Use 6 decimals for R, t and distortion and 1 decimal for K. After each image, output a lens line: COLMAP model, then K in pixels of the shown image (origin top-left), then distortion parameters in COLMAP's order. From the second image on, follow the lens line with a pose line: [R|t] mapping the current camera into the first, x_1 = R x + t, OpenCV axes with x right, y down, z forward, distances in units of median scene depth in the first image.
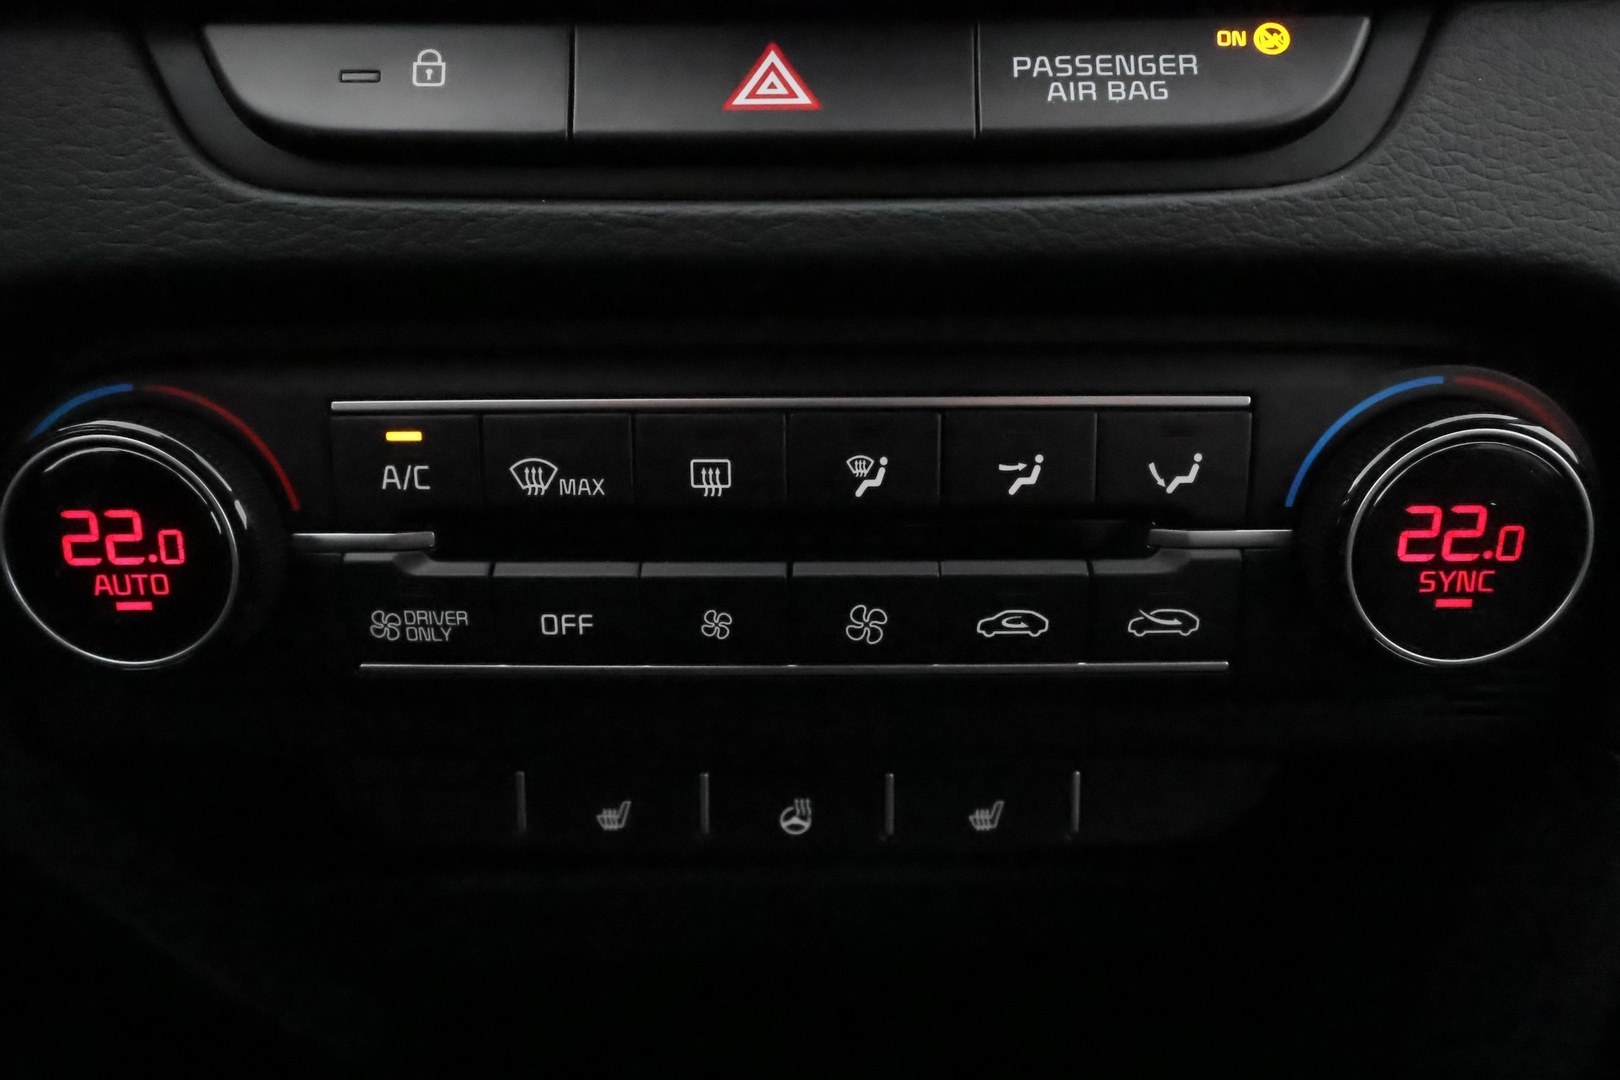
lens RADIAL K [[1047.3, 0, 808.3], [0, 1047.3, 538.9], [0, 0, 1]] dist [0.040666, 0.001769]
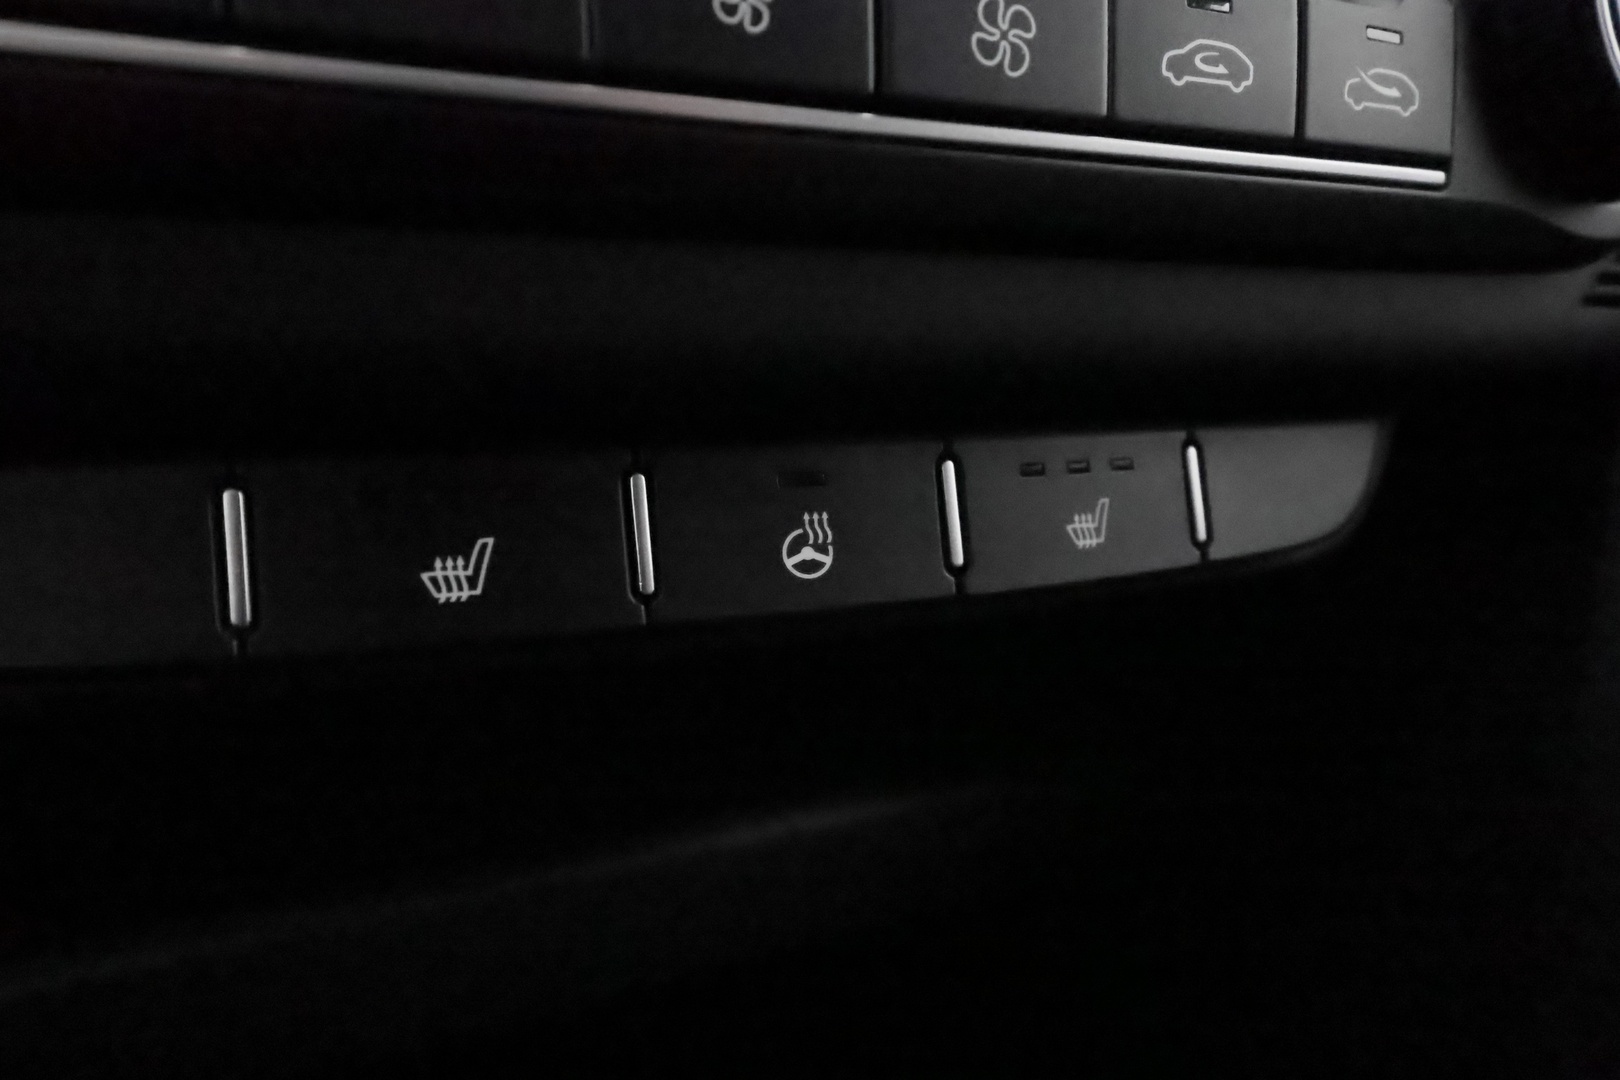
lens RADIAL K [[1047.3, 0, 811.8], [0, 1047.3, 539.0], [0, 0, 1]] dist [0.040666, 0.001769]
pose [[0.912687, -0.060962, 0.404086, -0.272266], [0.135648, 0.977941, -0.158843, 0.409474], [-0.385489, 0.199788, 0.900824, 0.593340]]
